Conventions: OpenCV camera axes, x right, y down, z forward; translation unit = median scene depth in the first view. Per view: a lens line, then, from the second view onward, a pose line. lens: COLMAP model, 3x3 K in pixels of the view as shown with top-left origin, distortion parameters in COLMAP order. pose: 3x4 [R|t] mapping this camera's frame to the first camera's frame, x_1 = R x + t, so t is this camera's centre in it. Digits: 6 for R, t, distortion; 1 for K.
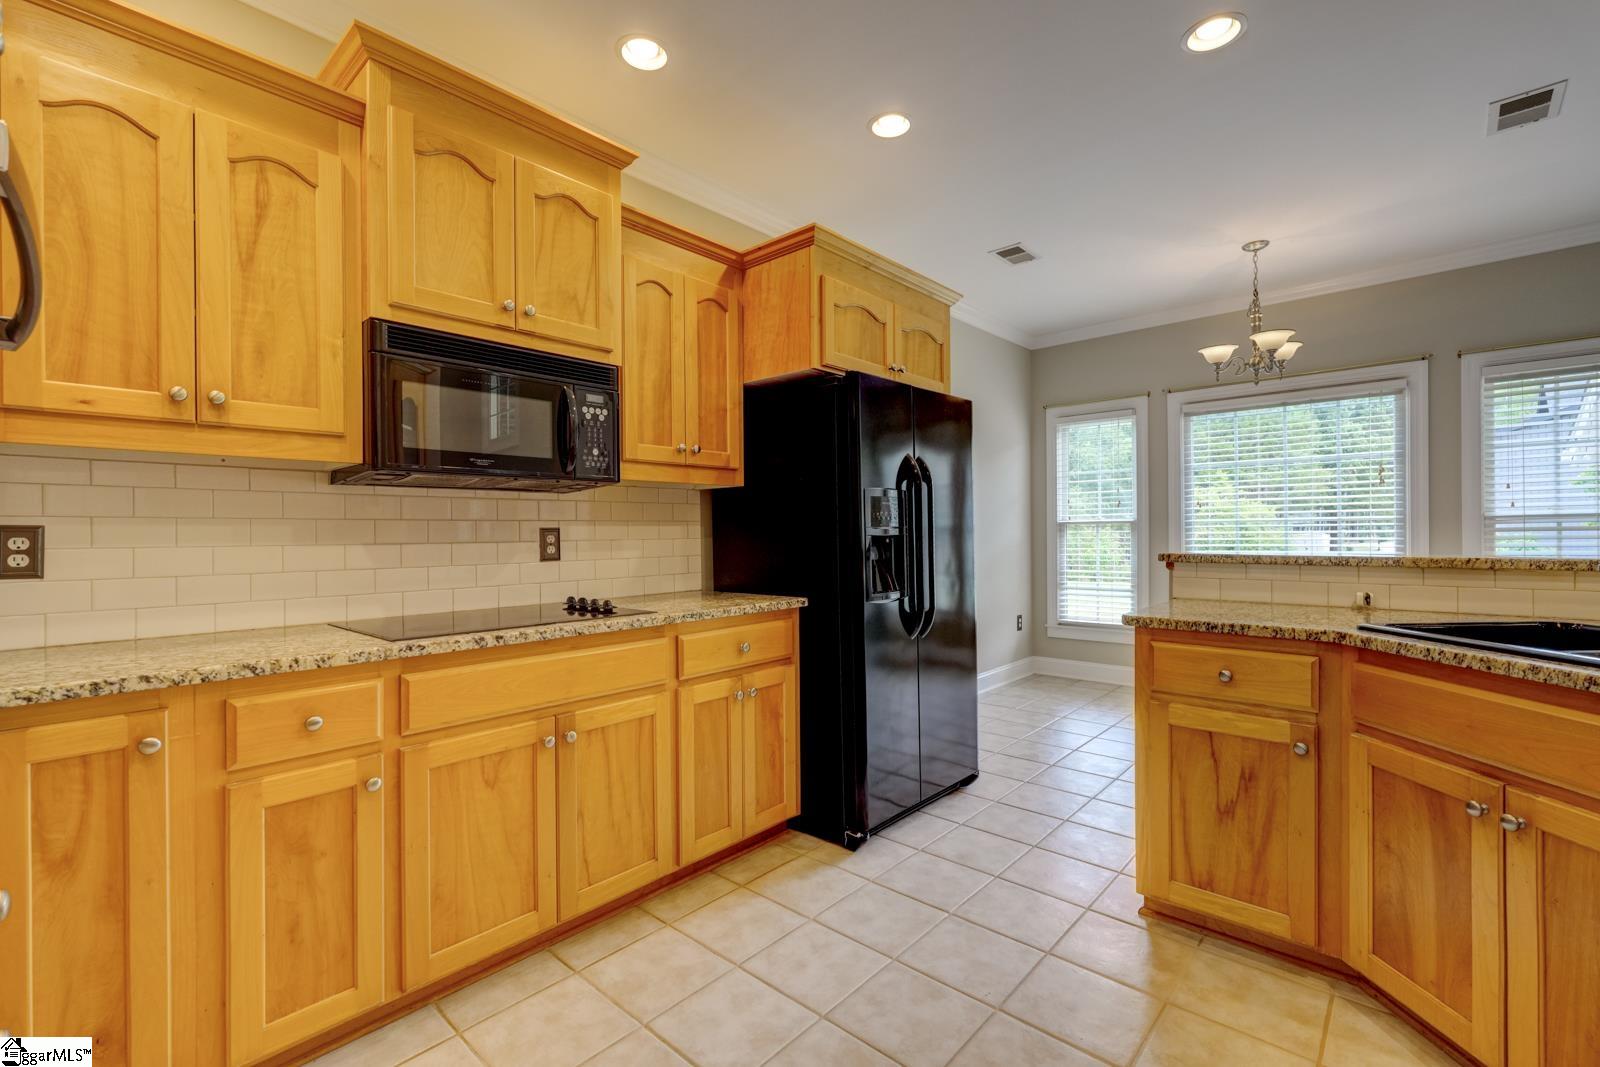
lens RADIAL K [[696.9, 0, 801.6], [0, 696.9, 535.5], [0, 0, 1]] dist [0.001433, -0.000056]
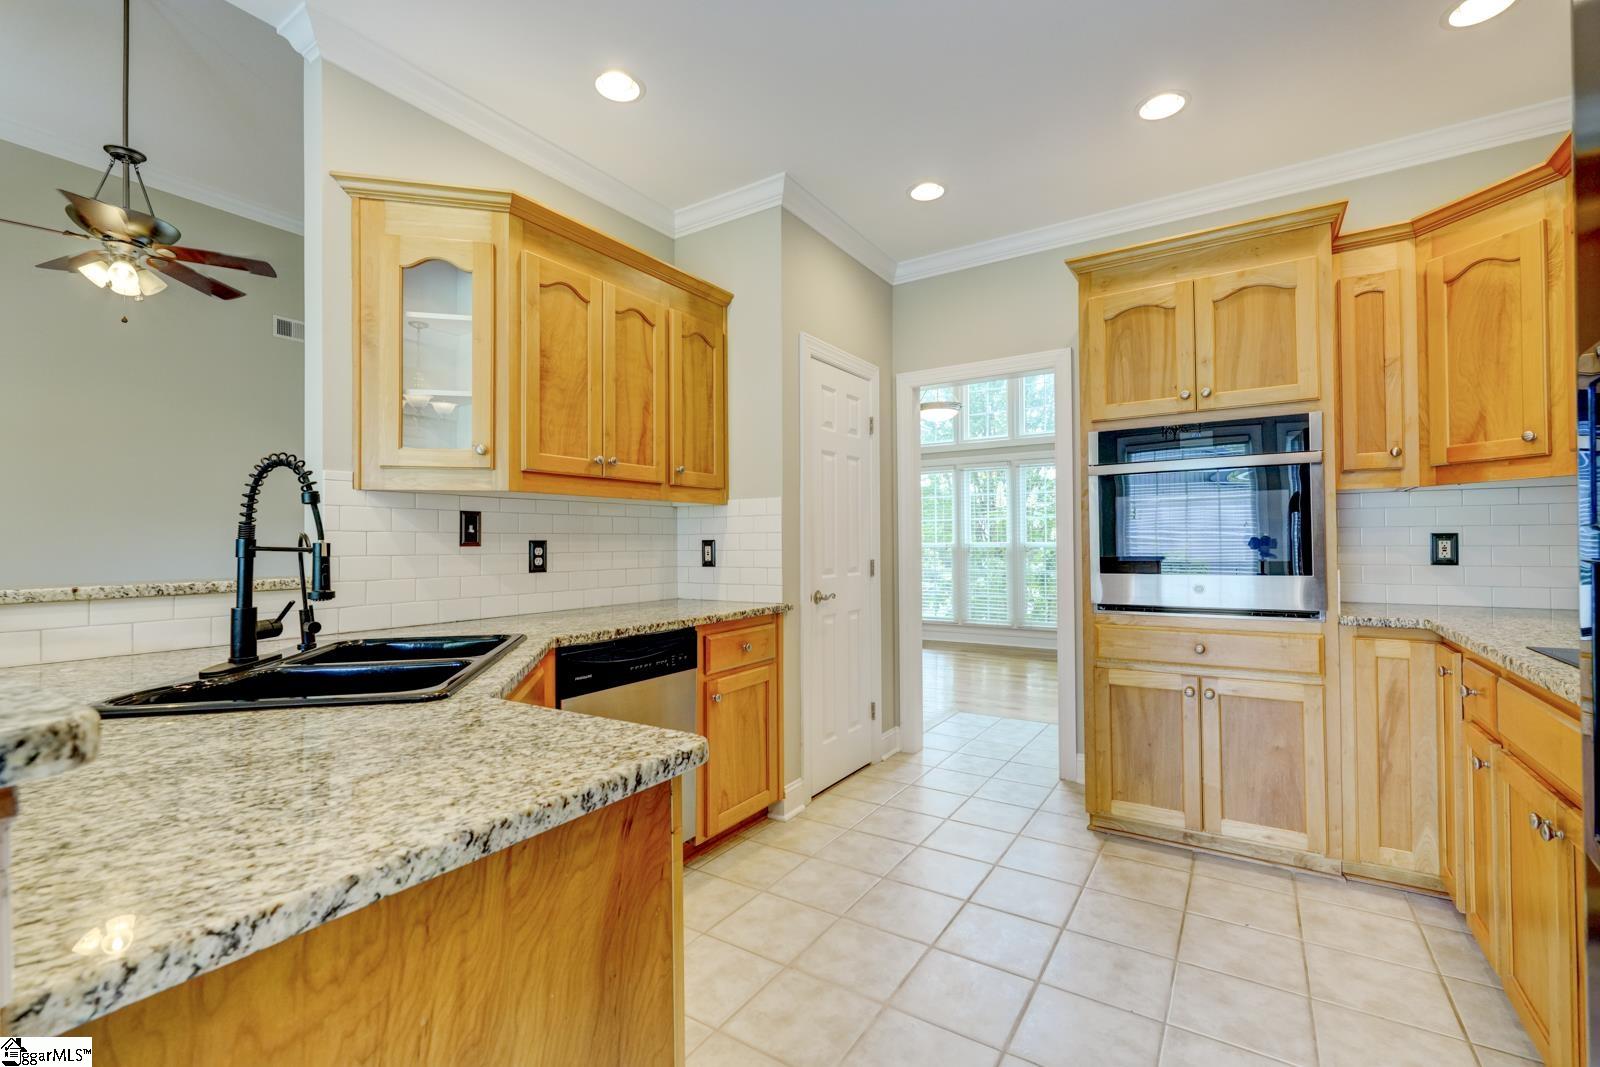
lens RADIAL K [[696.9, 0, 801.6], [0, 696.9, 535.5], [0, 0, 1]] dist [0.001433, -0.000056]
pose [[-0.987420, 0.014082, -0.157493, 0.453853], [0.015046, 0.999875, -0.004932, -0.013571], [0.157404, -0.007239, -0.987508, 1.407183]]
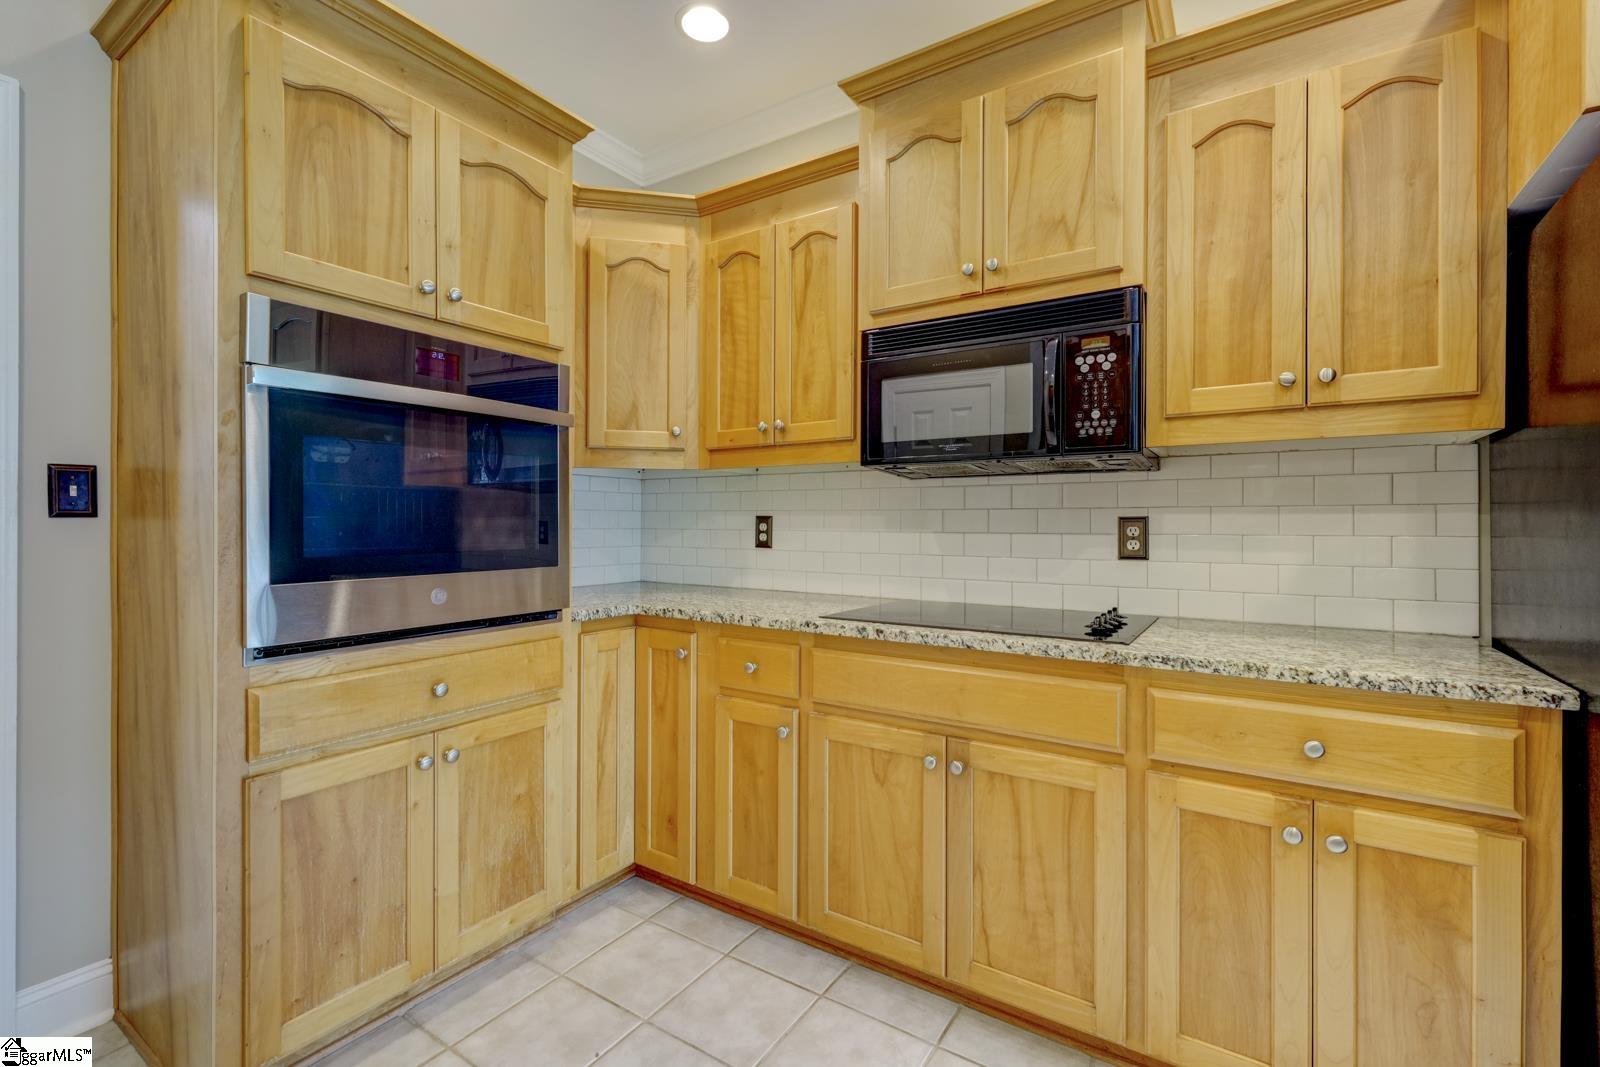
lens RADIAL K [[701.9, 0, 801.9], [0, 701.9, 527.3], [0, 0, 1]] dist [0.002334, -0.000179]
pose [[0.154374, 0.014169, -0.987911, 0.417157], [-0.008699, 0.999878, 0.012981, -0.007561], [0.987974, 0.006590, 0.154478, 0.612264]]
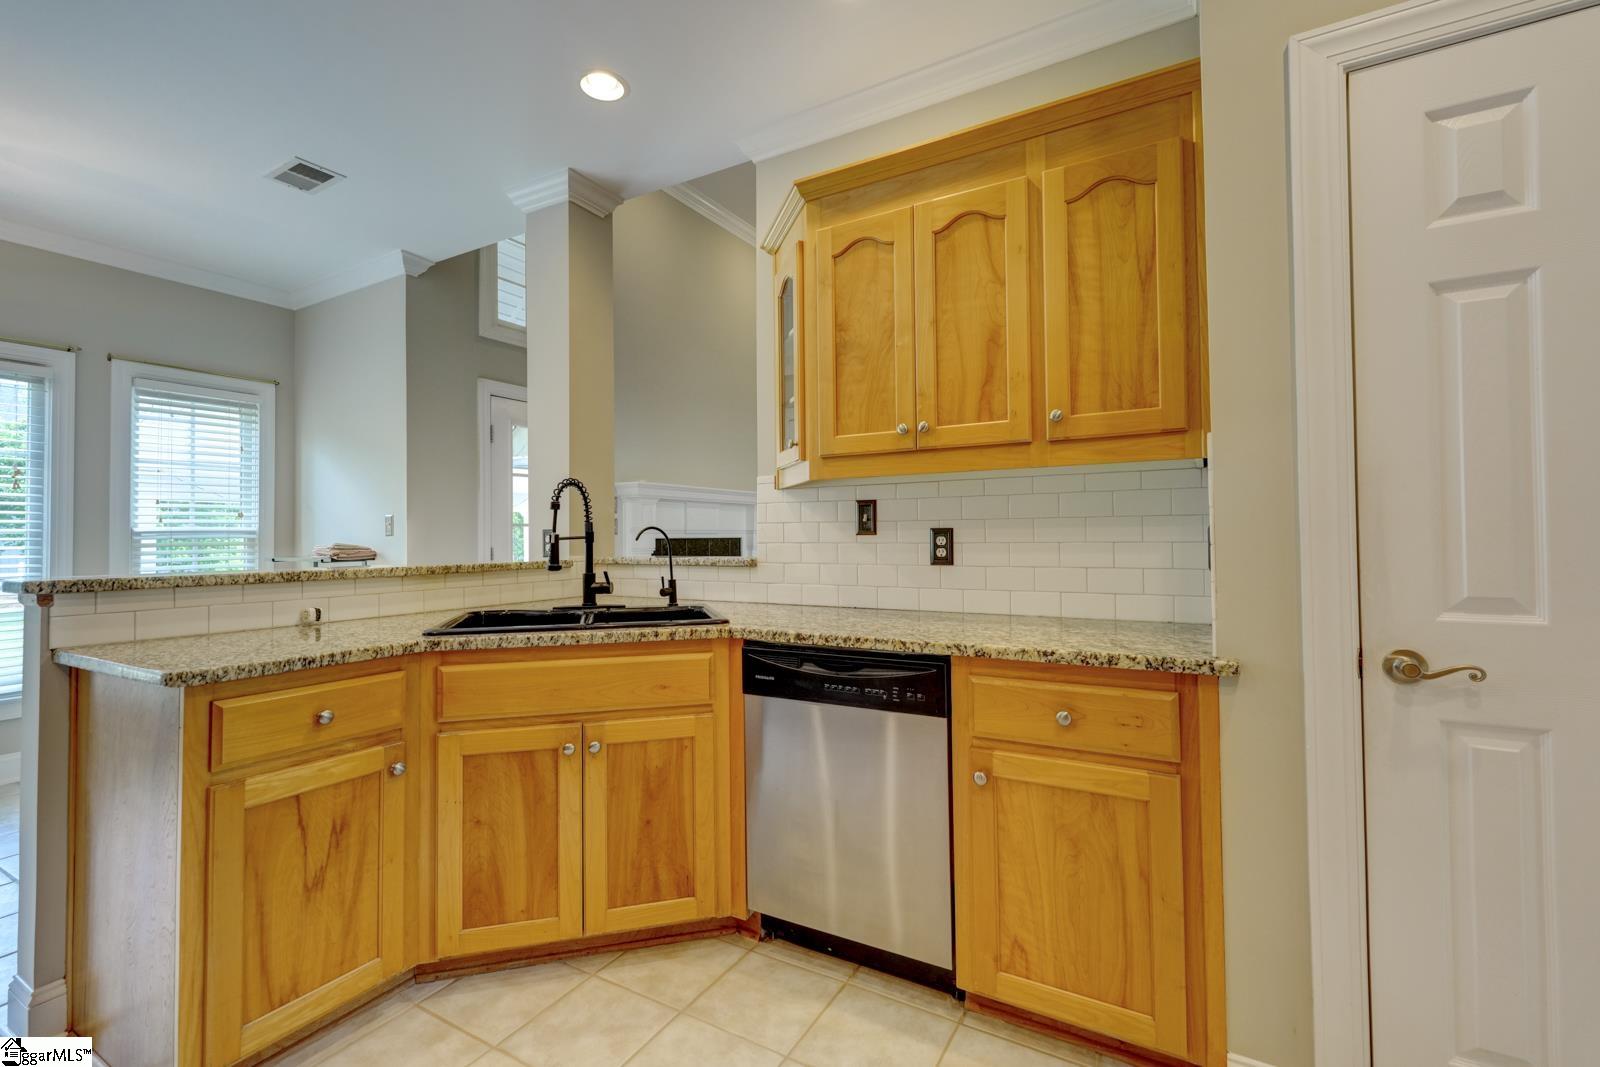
lens RADIAL K [[701.9, 0, 801.9], [0, 701.9, 527.3], [0, 0, 1]] dist [0.002334, -0.000179]
pose [[-0.204673, 0.023759, 0.978542, -0.295778], [0.014354, 0.999671, -0.021270, 0.000423], [-0.978725, 0.009692, -0.204947, 0.540757]]
